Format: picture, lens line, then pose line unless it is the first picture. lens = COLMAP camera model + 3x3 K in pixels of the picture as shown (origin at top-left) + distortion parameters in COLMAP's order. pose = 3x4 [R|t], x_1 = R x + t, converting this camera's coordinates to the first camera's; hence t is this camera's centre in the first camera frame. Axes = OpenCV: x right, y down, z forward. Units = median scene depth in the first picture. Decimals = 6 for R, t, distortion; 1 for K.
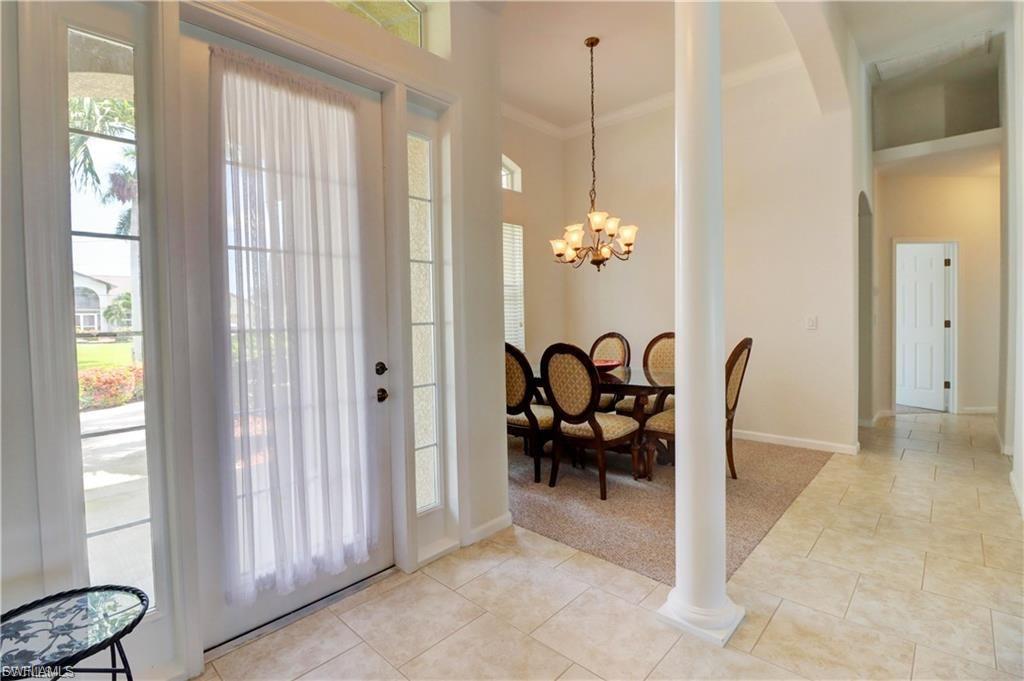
lens RADIAL K [[474.6, 0, 508.8], [0, 474.6, 328.8], [0, 0, 1]] dist [-0.000264, -0.013035]
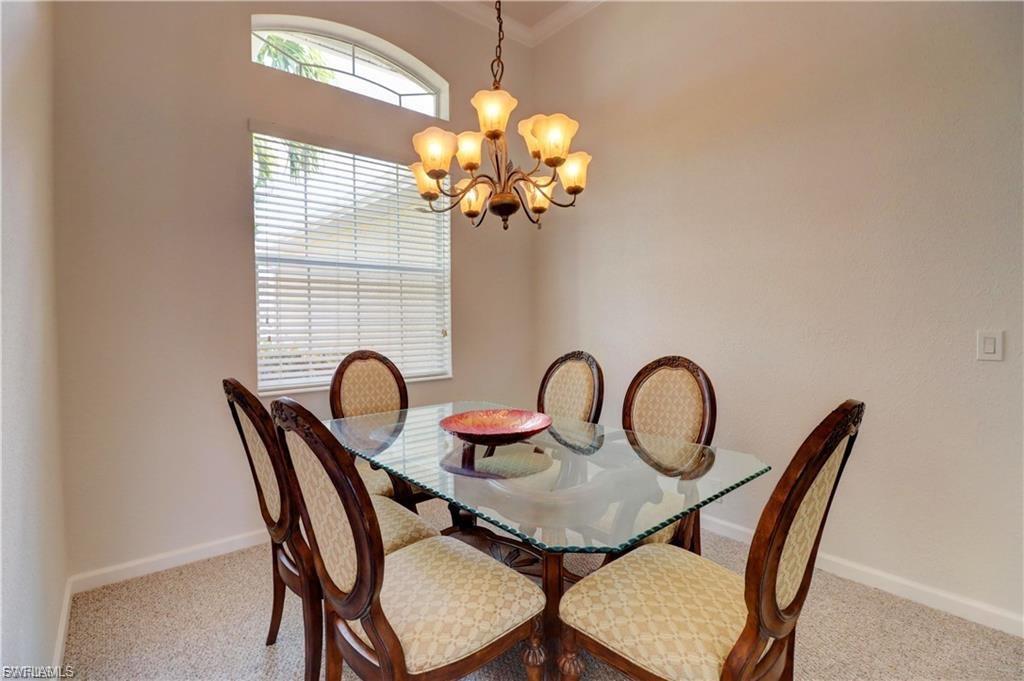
lens RADIAL K [[474.6, 0, 508.8], [0, 474.6, 328.8], [0, 0, 1]] dist [-0.000264, -0.013035]
pose [[0.991757, 0.018841, -0.126737, 0.217771], [-0.019184, 0.999815, -0.001486, -0.017207], [0.126686, 0.003905, 0.991935, 0.452280]]
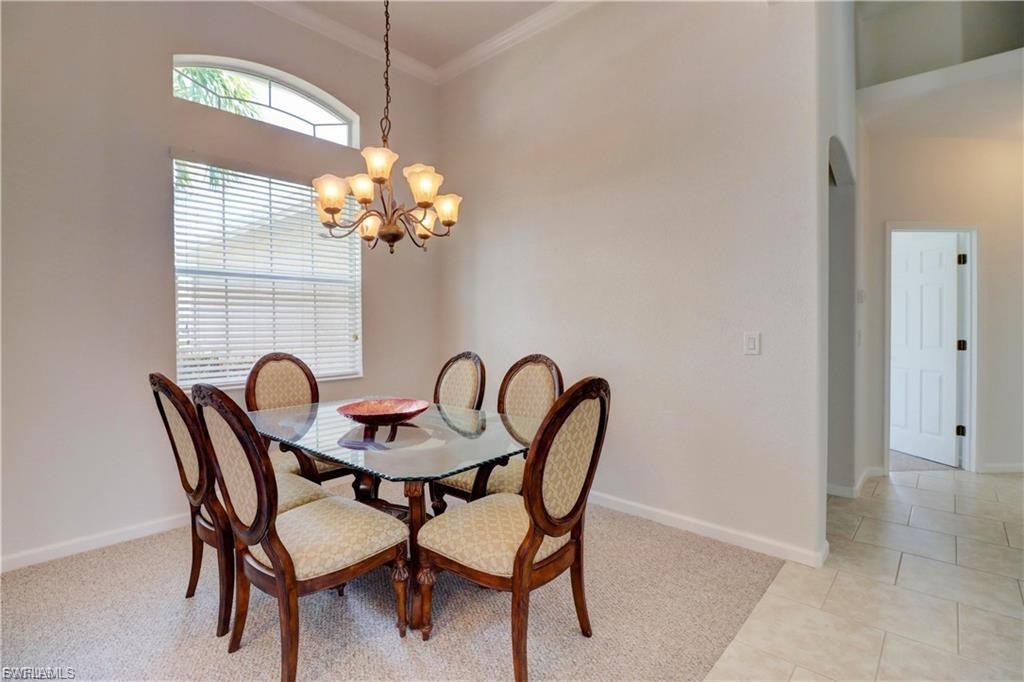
lens RADIAL K [[473.8, 0, 507.6], [0, 473.8, 328.6], [0, 0, 1]] dist [-0.001064, -0.011915]
pose [[0.999876, 0.015373, 0.003453, 0.285903], [-0.015314, 0.999748, -0.016424, -0.015548], [-0.003705, 0.016369, 0.999859, 0.346058]]
